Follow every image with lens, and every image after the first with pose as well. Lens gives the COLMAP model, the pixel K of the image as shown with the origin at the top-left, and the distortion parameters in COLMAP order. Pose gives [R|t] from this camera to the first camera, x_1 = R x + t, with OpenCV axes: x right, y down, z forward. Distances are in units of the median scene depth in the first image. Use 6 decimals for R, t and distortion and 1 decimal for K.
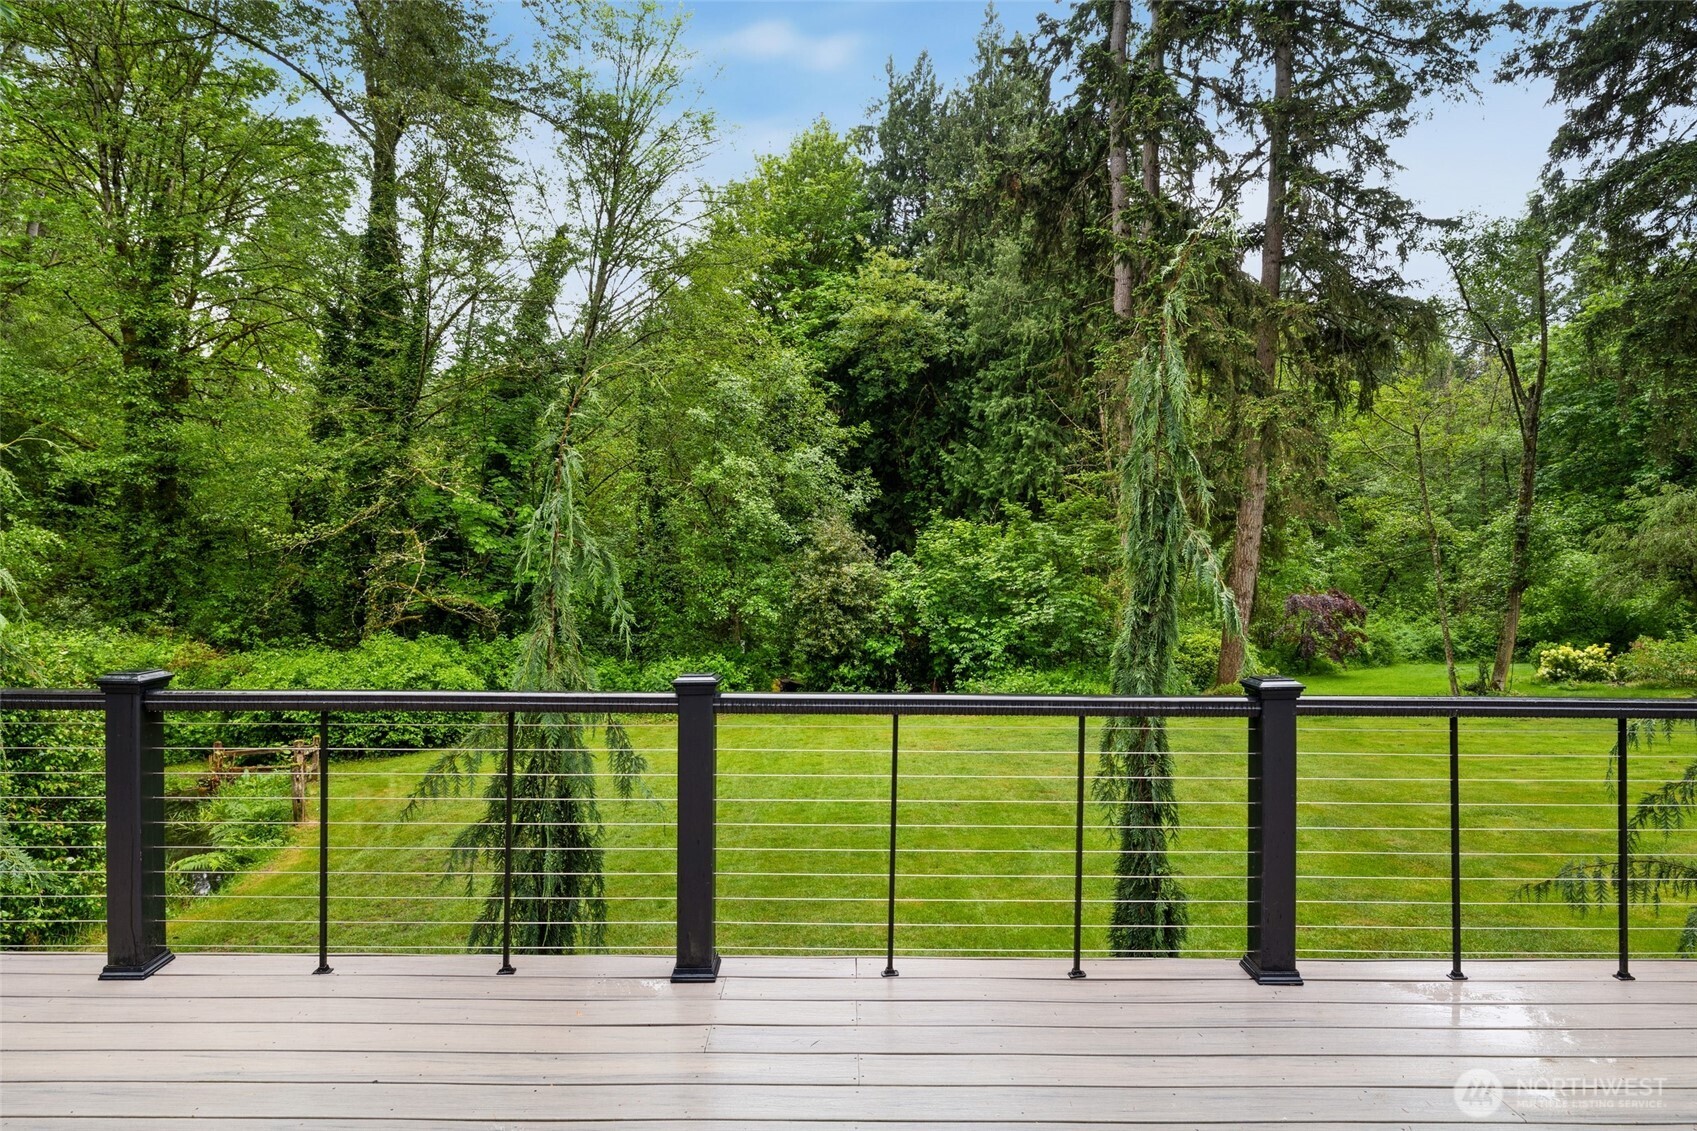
lens RADIAL K [[890.9, 0, 848.5], [0, 890.9, 565.5], [0, 0, 1]] dist [0.000720, 0.000967]
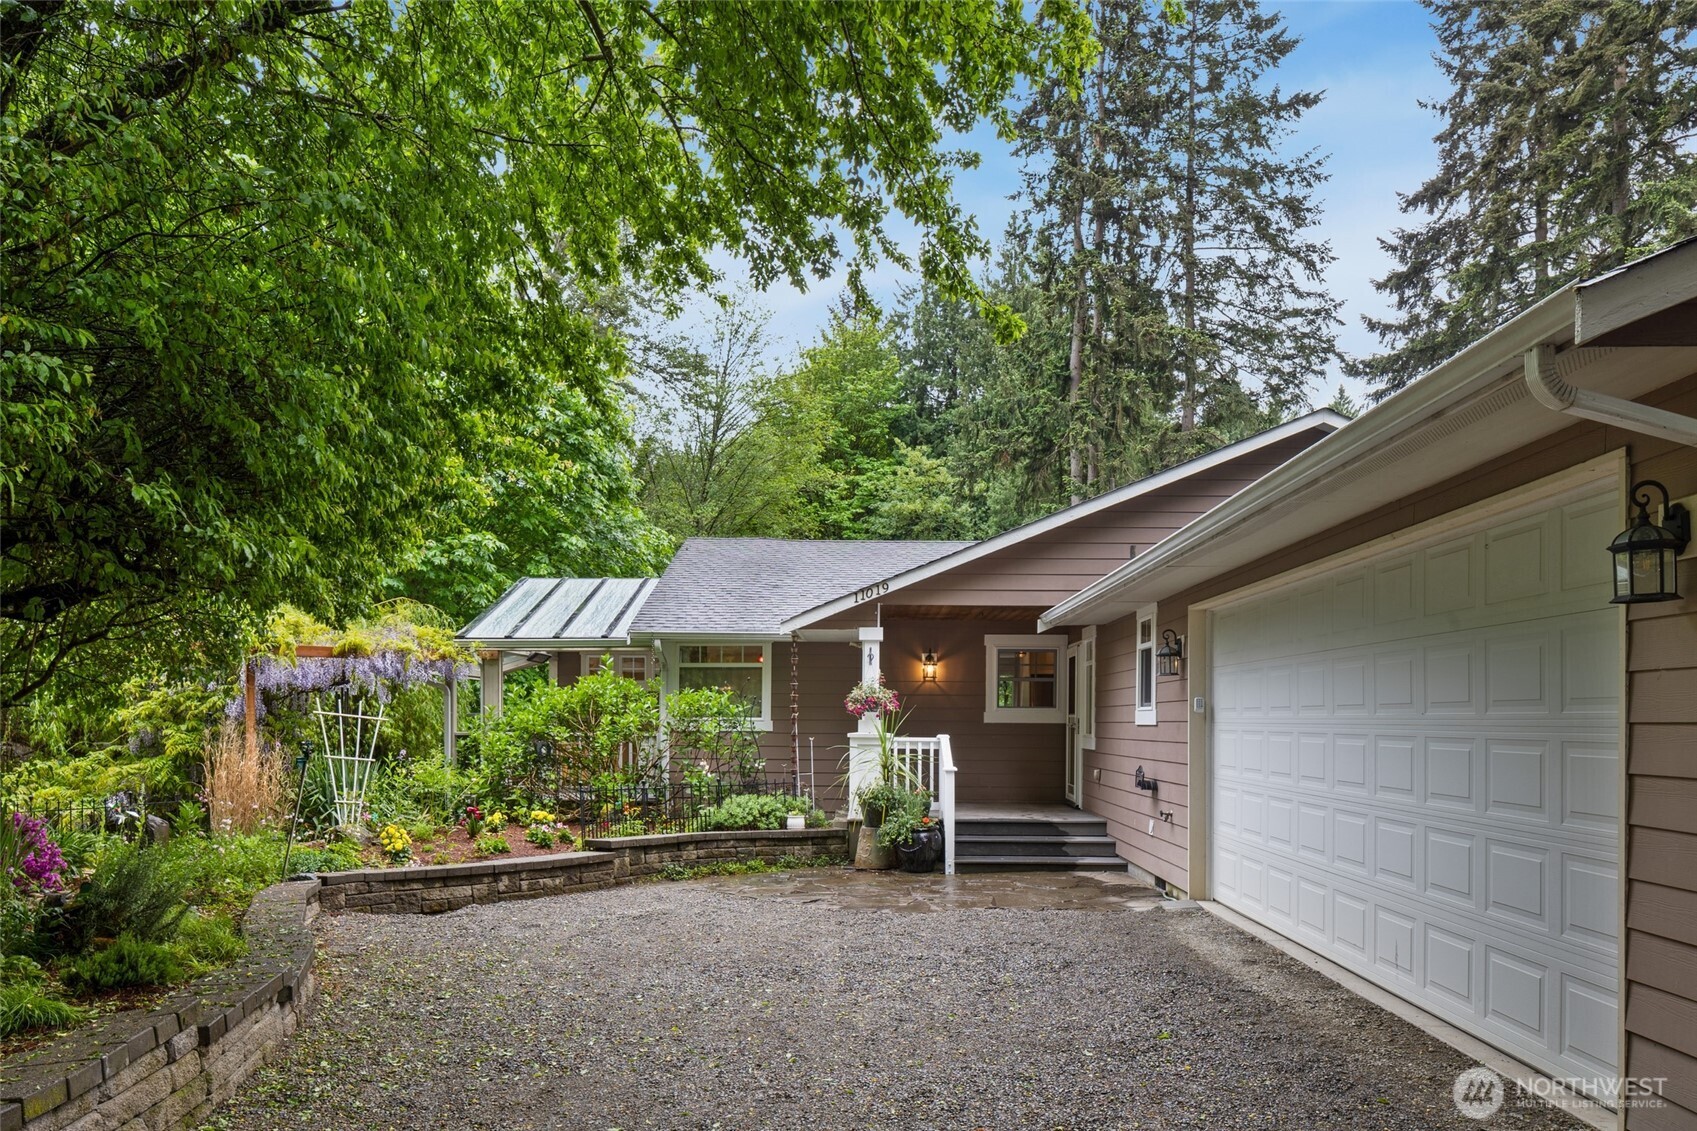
lens RADIAL K [[1196.4, 0, 848.5], [0, 1196.4, 565.5], [0, 0, 1]] dist [0.002002, 0.001159]
pose [[0.999808, 0.008983, -0.017425, -0.032307], [-0.011314, 0.990274, -0.138669, 0.023321], [0.016010, 0.138839, 0.990186, -0.769976]]
